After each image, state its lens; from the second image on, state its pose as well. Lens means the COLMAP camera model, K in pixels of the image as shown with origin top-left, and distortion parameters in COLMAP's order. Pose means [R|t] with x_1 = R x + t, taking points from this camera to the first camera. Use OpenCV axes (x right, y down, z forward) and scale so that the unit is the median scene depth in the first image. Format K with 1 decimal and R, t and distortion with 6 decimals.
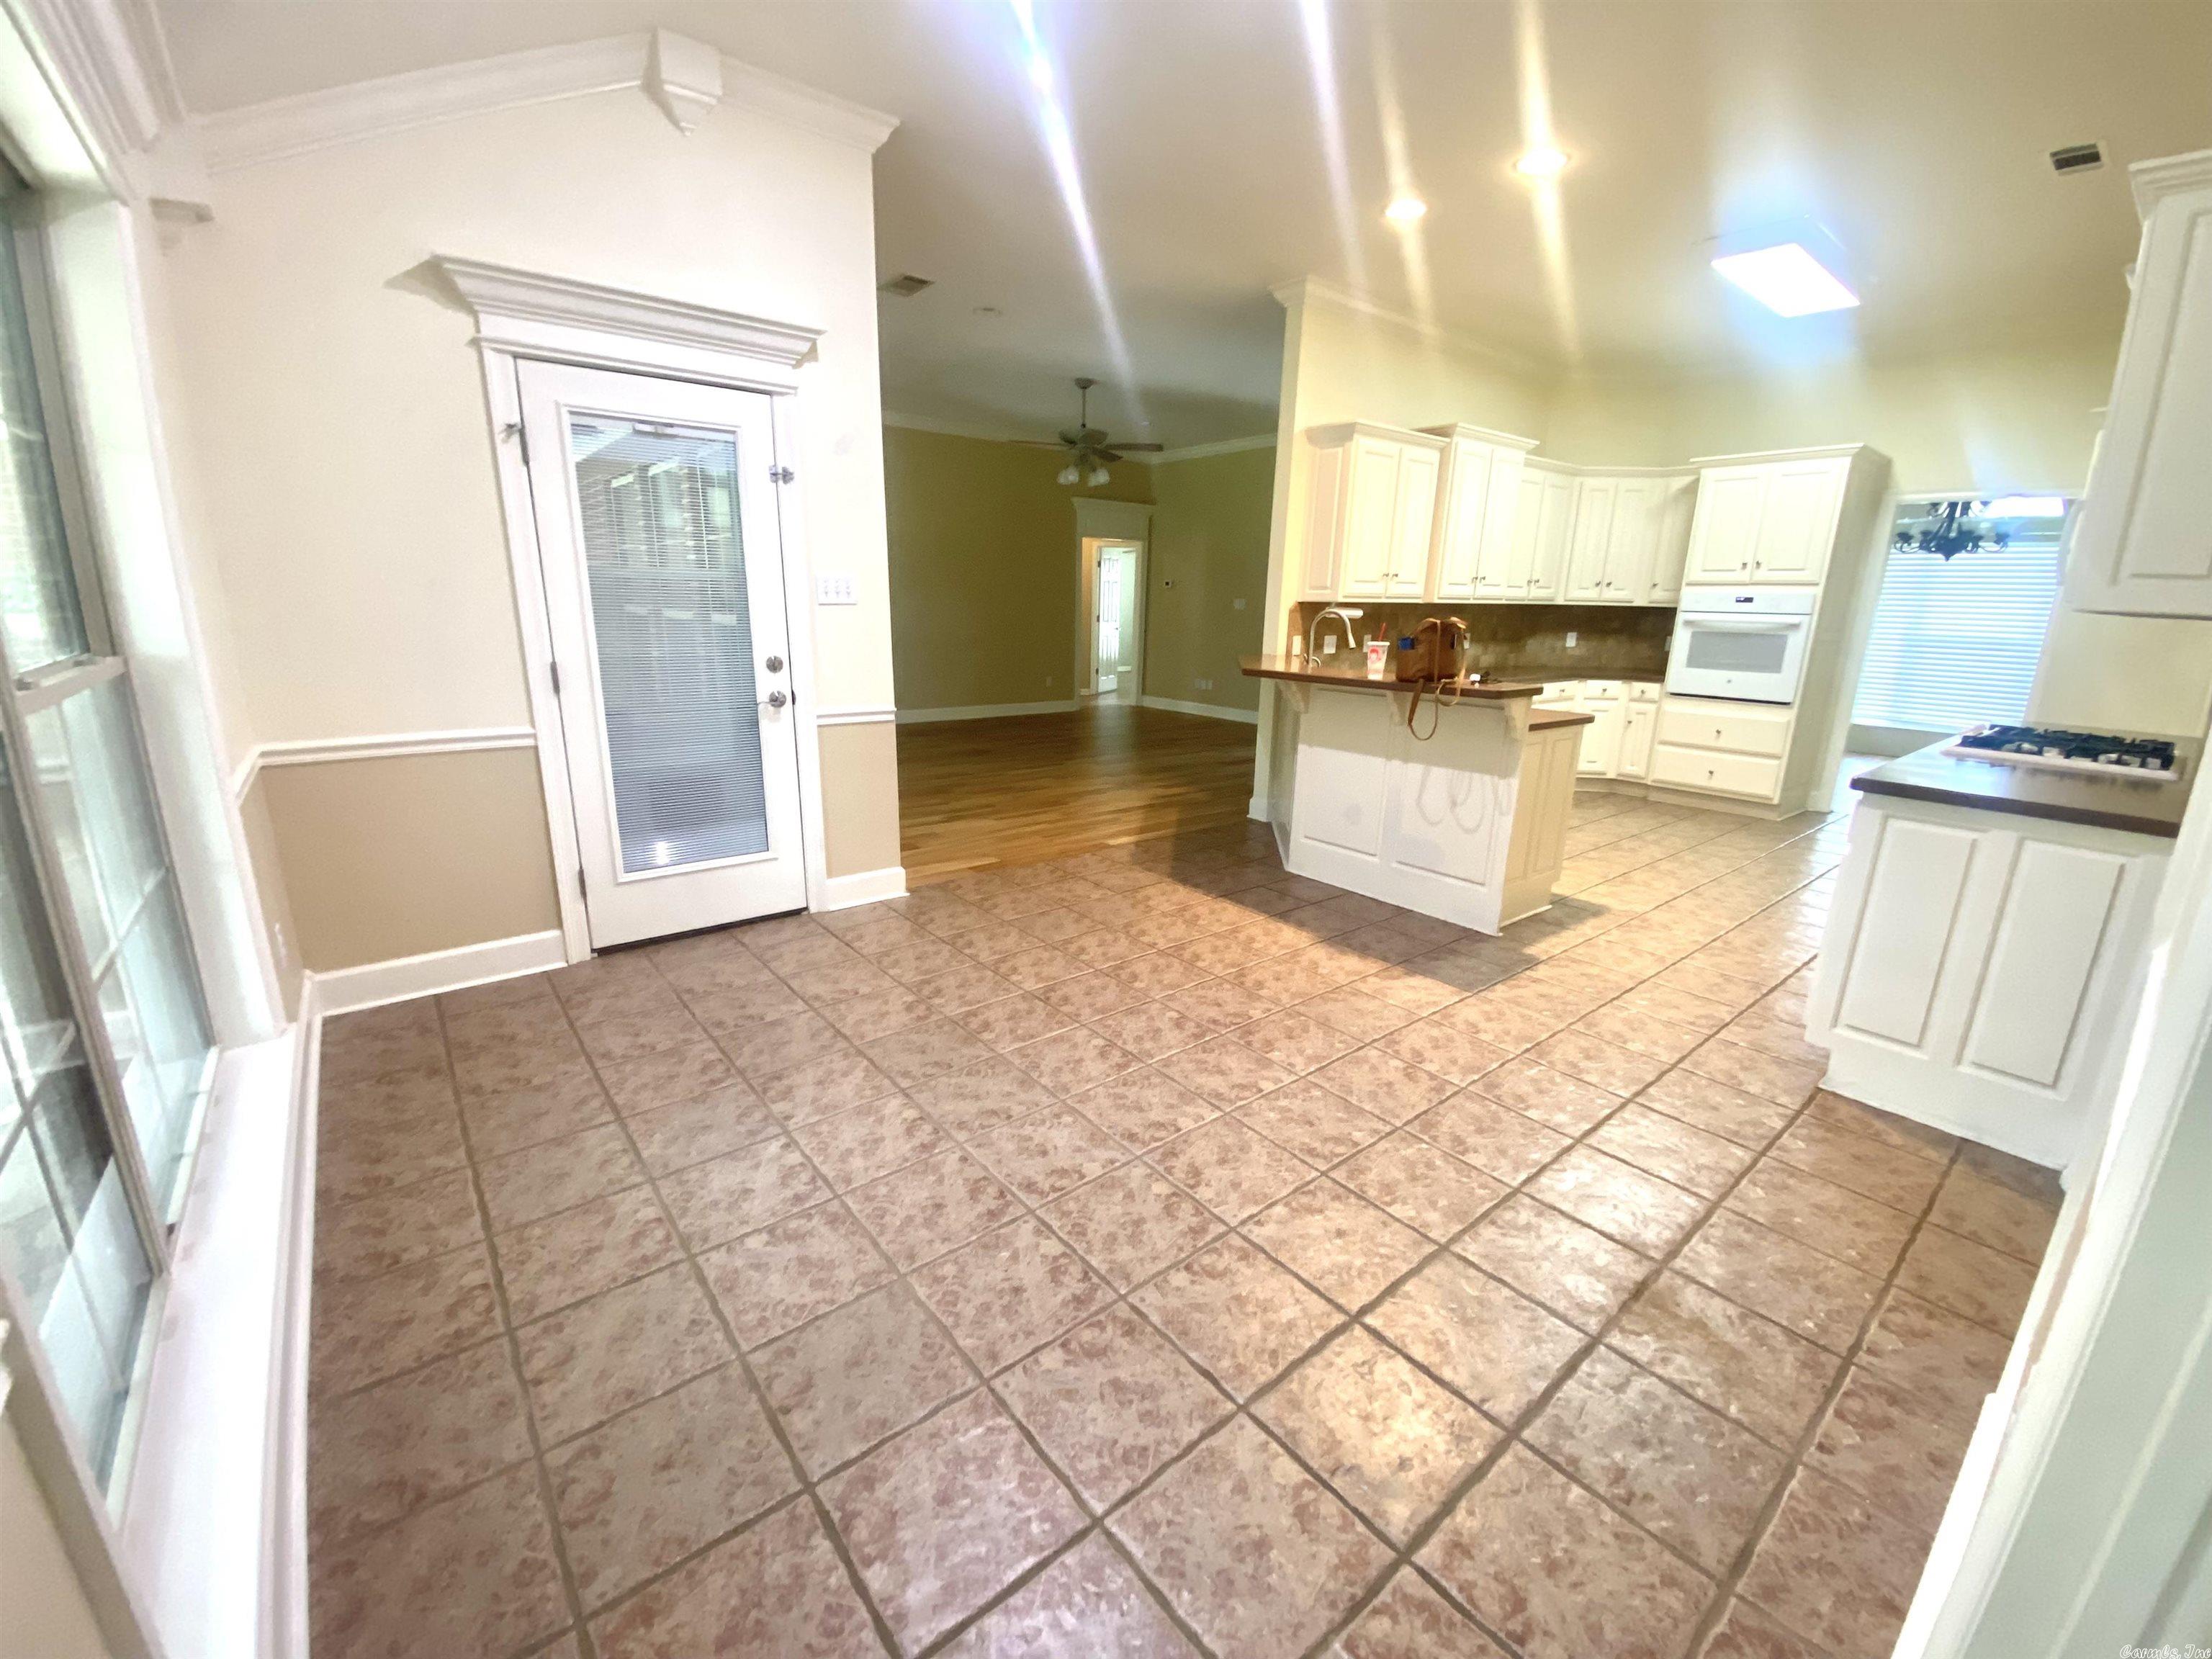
lens RADIAL K [[891.4, 0, 1106.0], [0, 891.4, 829.5], [0, 0, 1]] dist [0.007052, -0.000468]
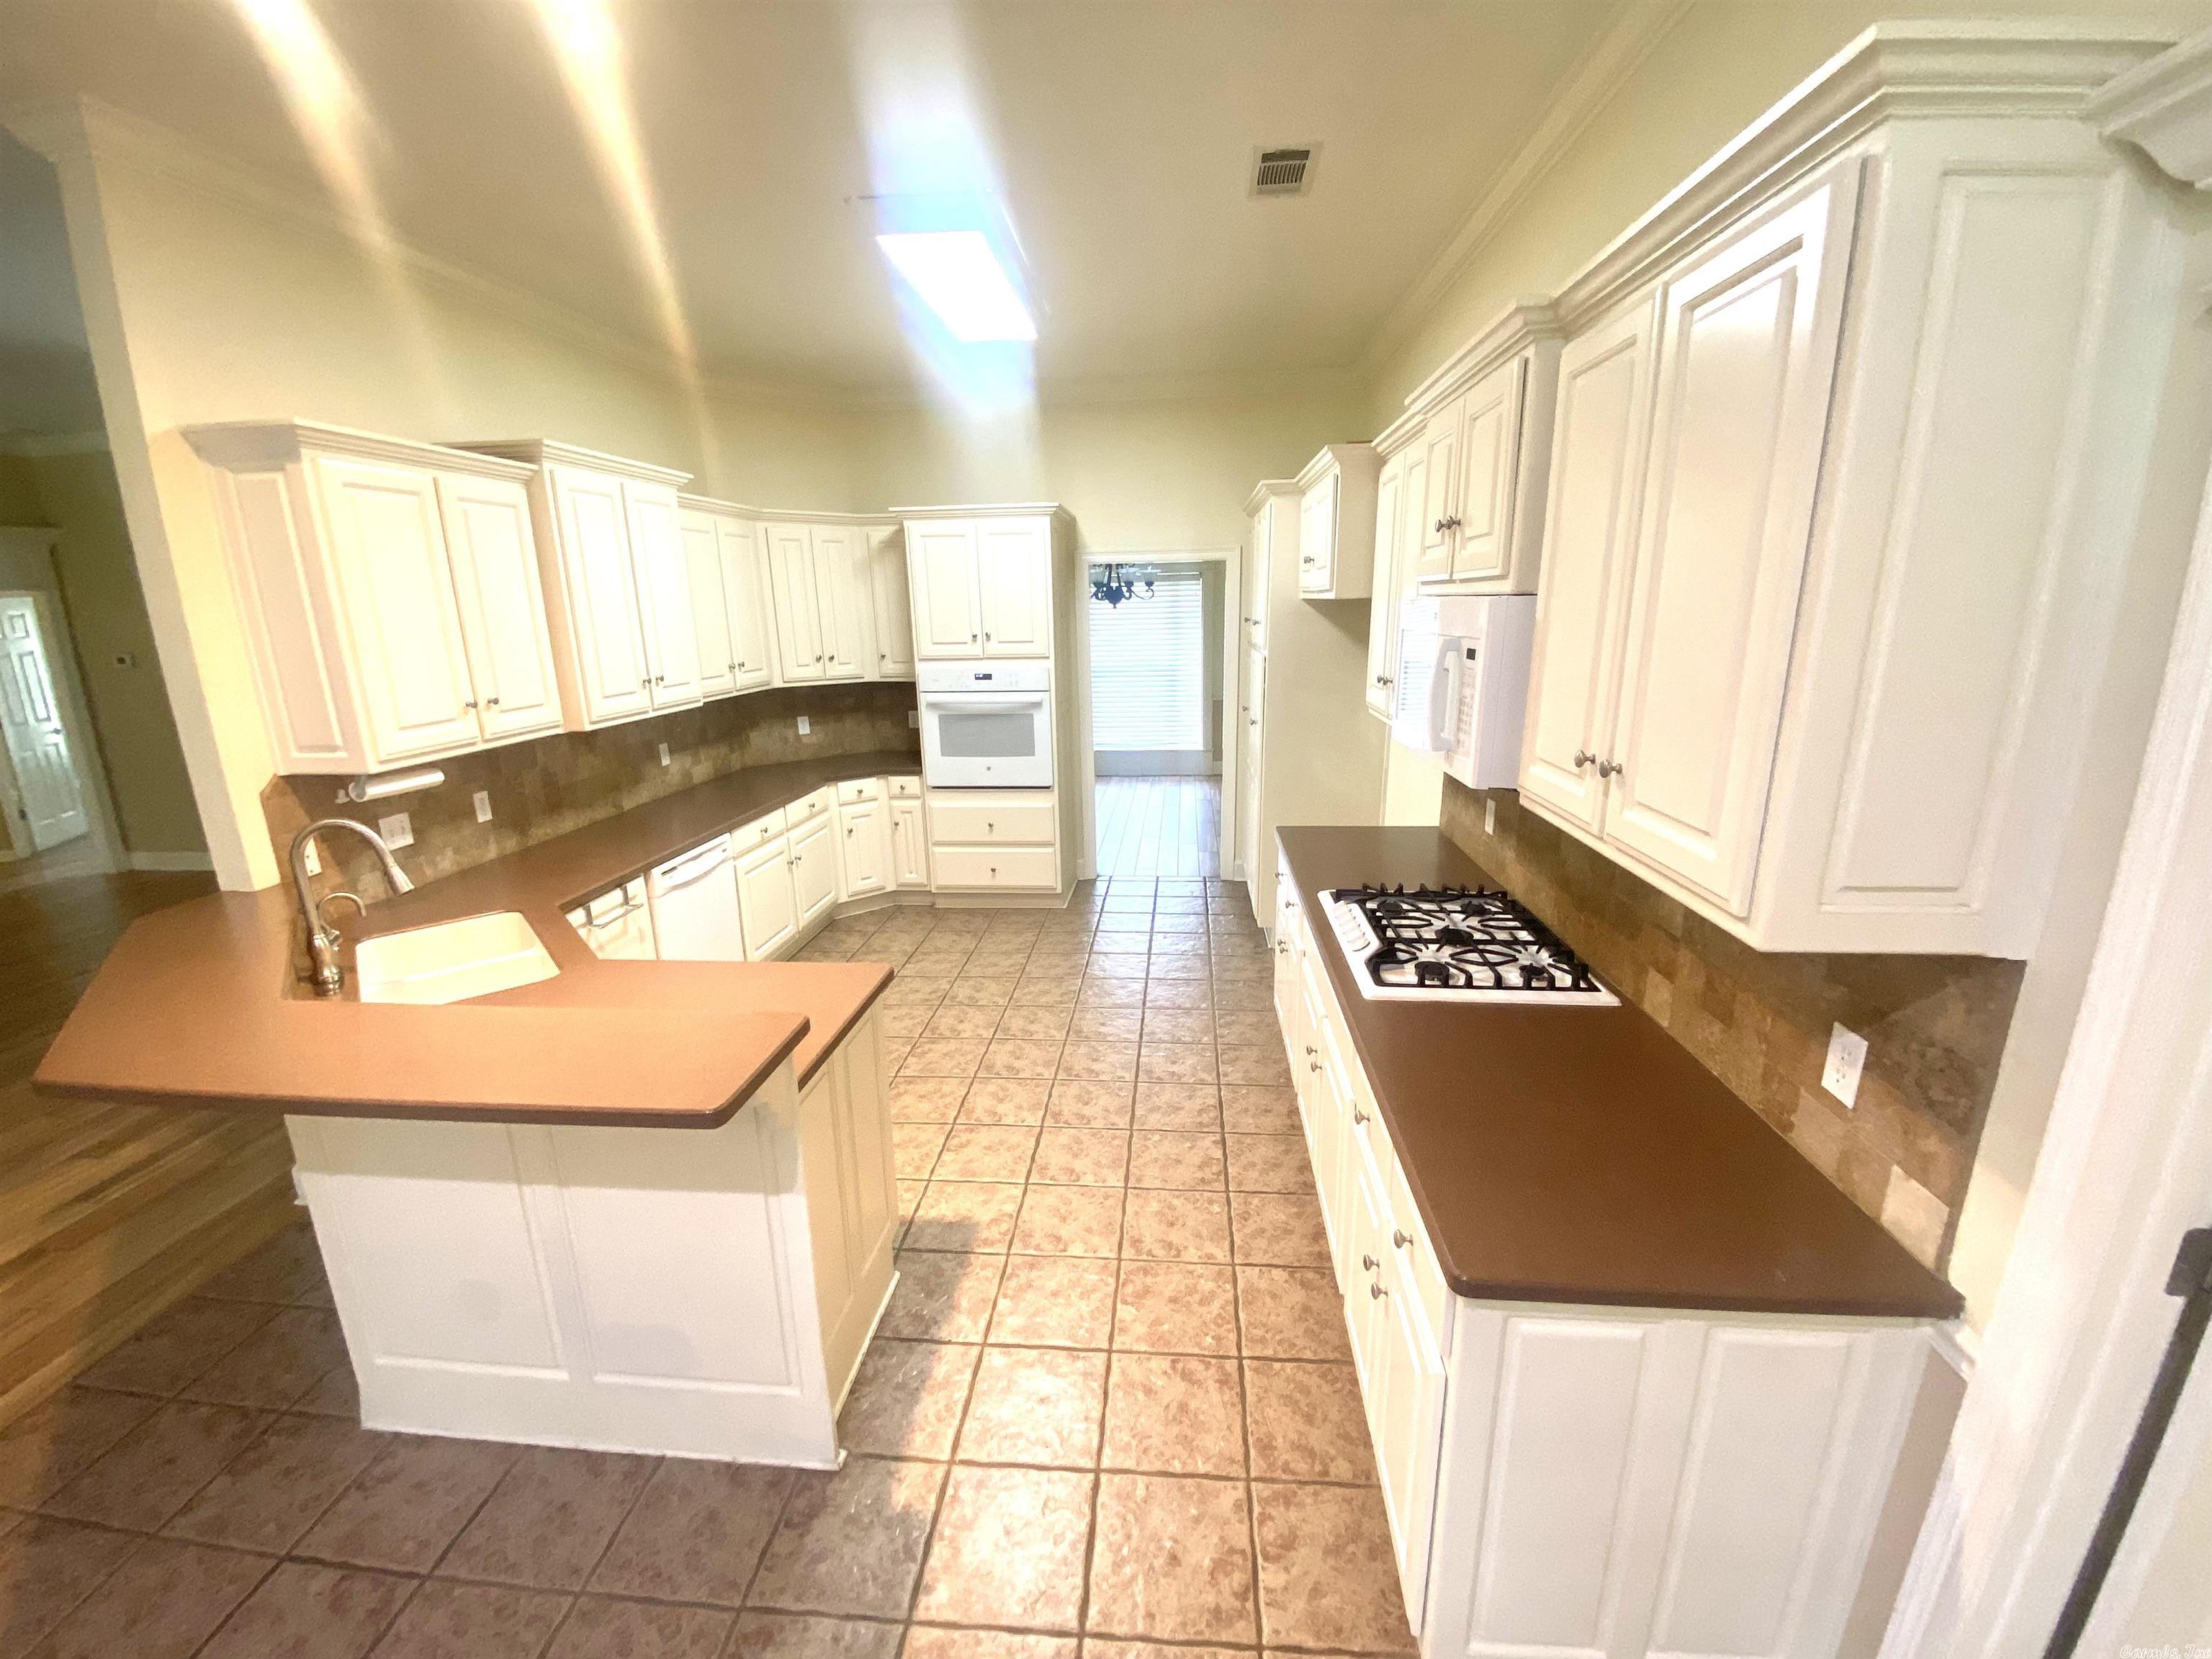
lens RADIAL K [[904.4, 0, 1106.0], [0, 904.4, 829.5], [0, 0, 1]] dist [0.028962, -0.023549]
pose [[0.694449, -0.212018, 0.687597, 0.162791], [0.215550, 0.973016, 0.082328, -0.154077], [-0.686498, 0.091039, 0.721410, 0.296733]]
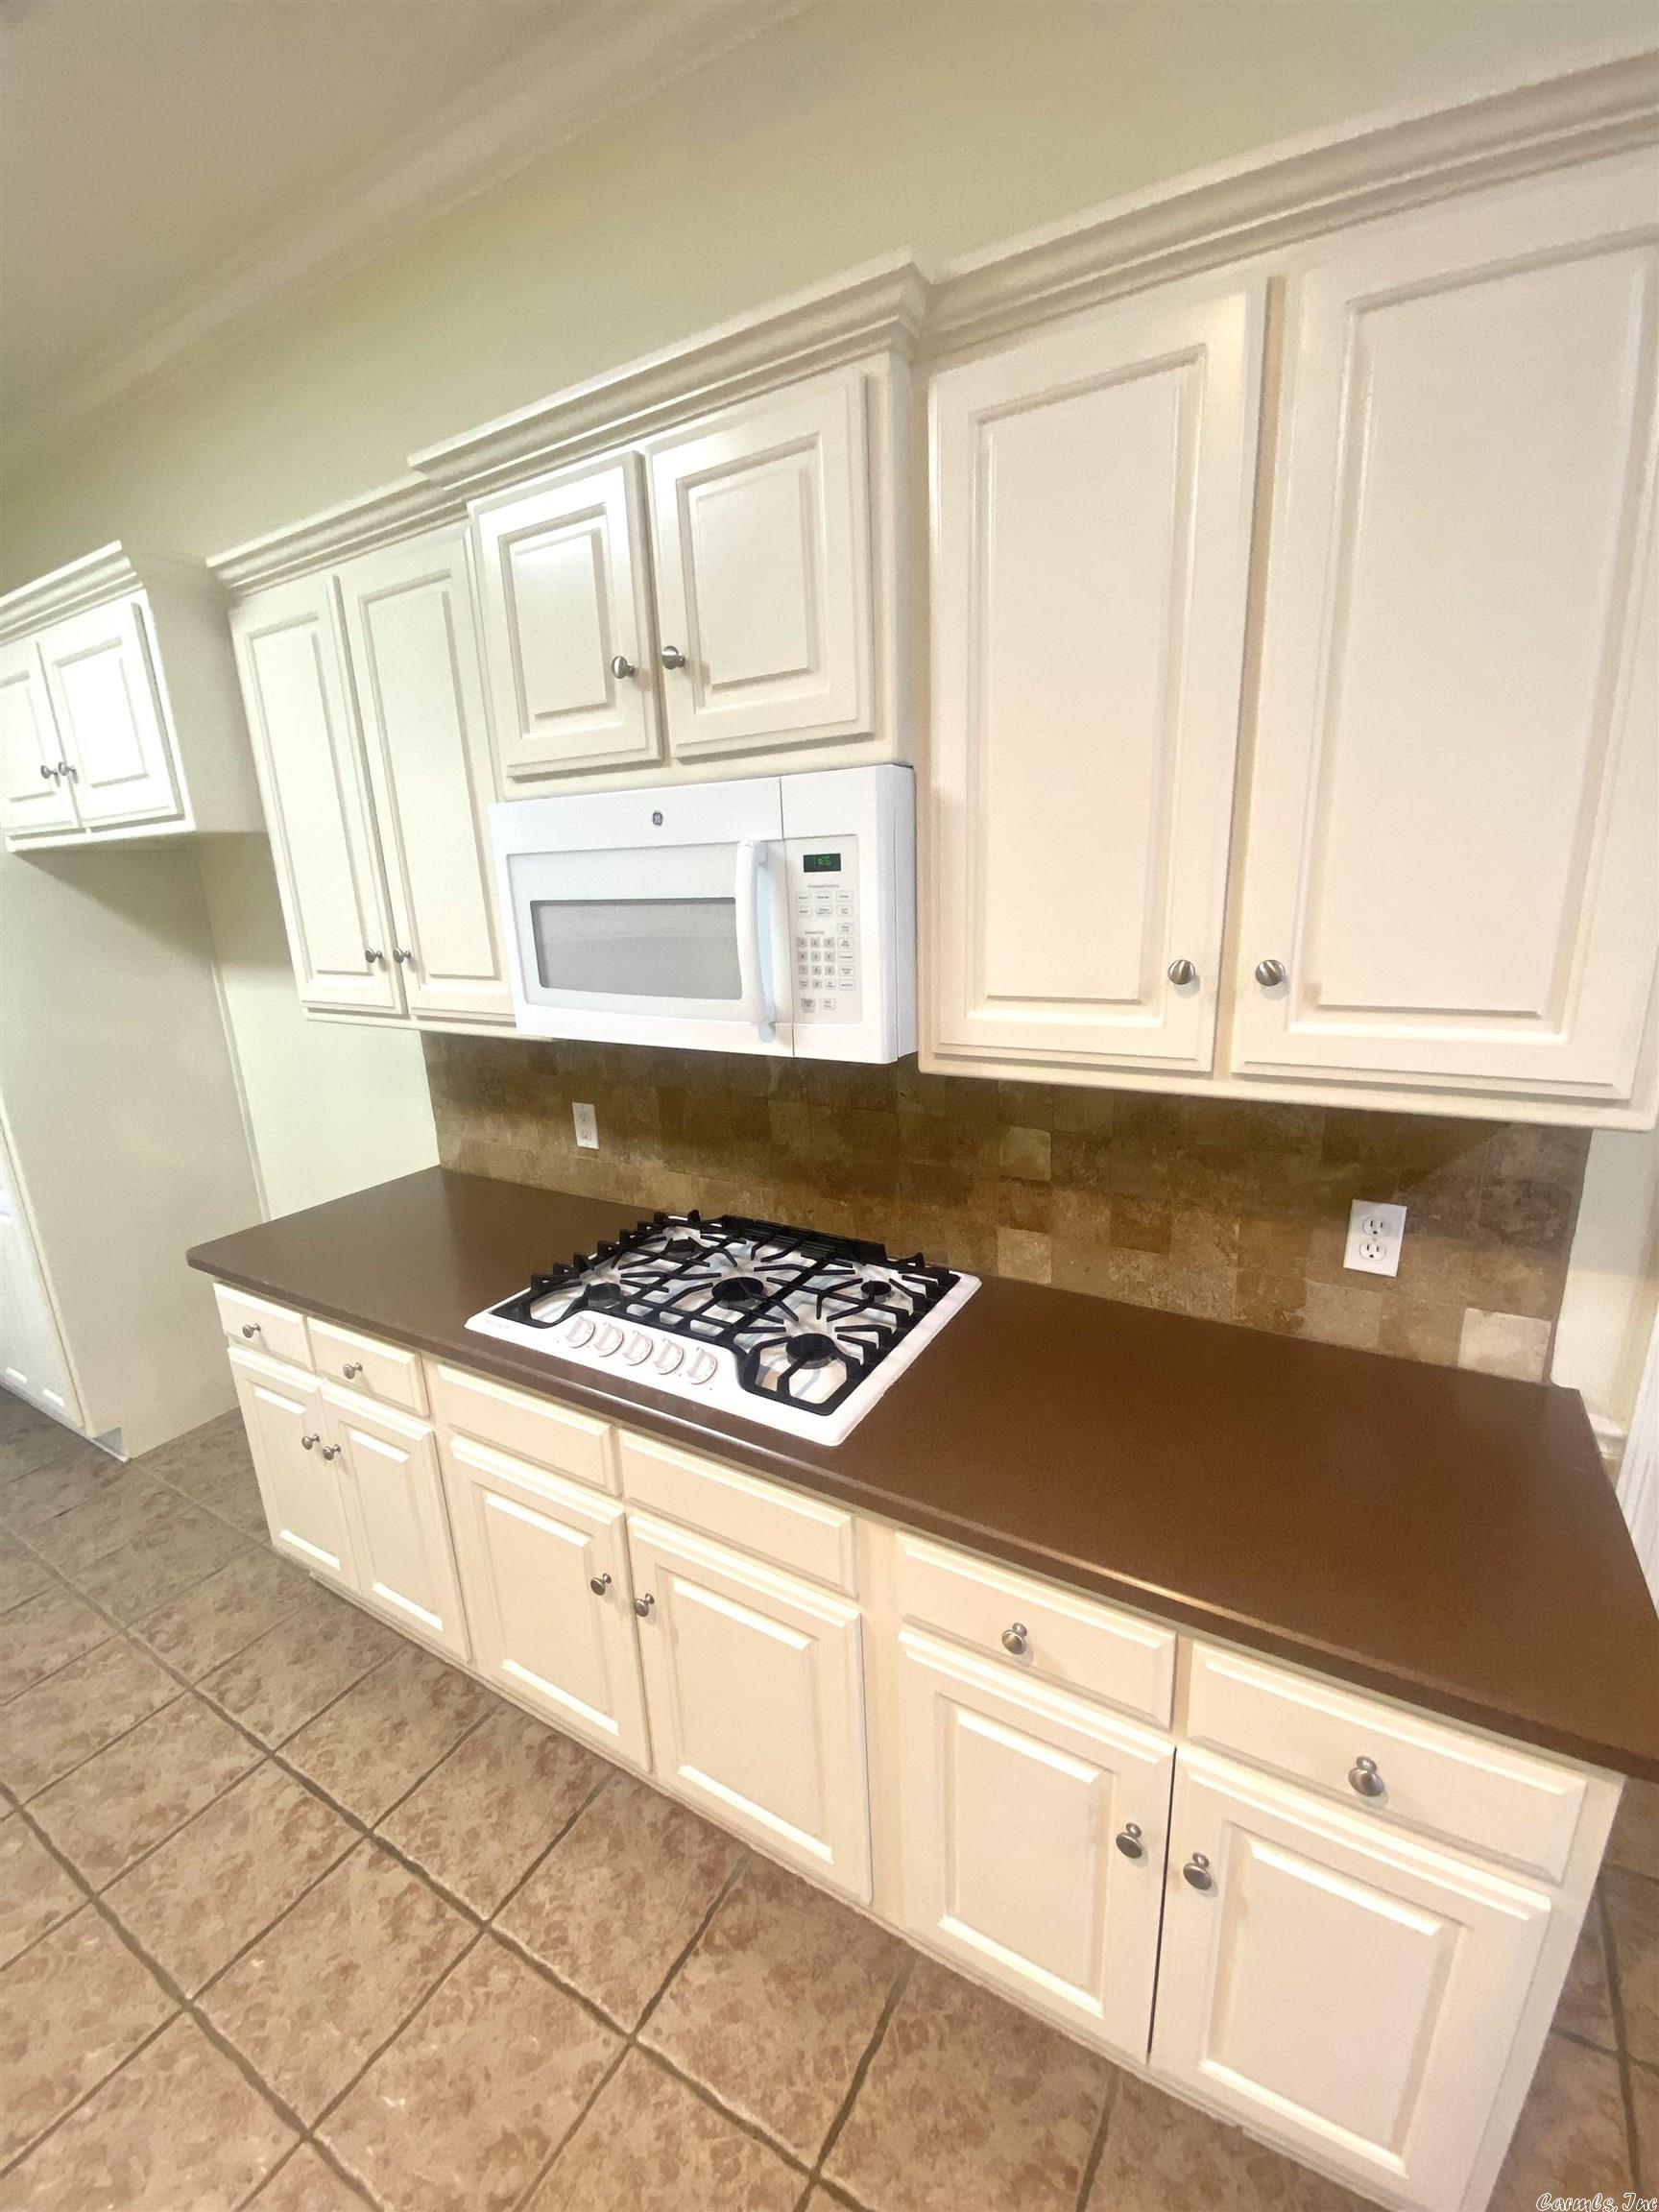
lens RADIAL K [[904.4, 0, 829.5], [0, 904.4, 1106.0], [0, 0, 1]] dist [0.028962, -0.023549]
pose [[-0.352746, -0.248113, 0.902225, 0.290549], [0.266790, 0.897515, 0.351126, -0.182999], [-0.896880, 0.364563, -0.250401, 0.509462]]
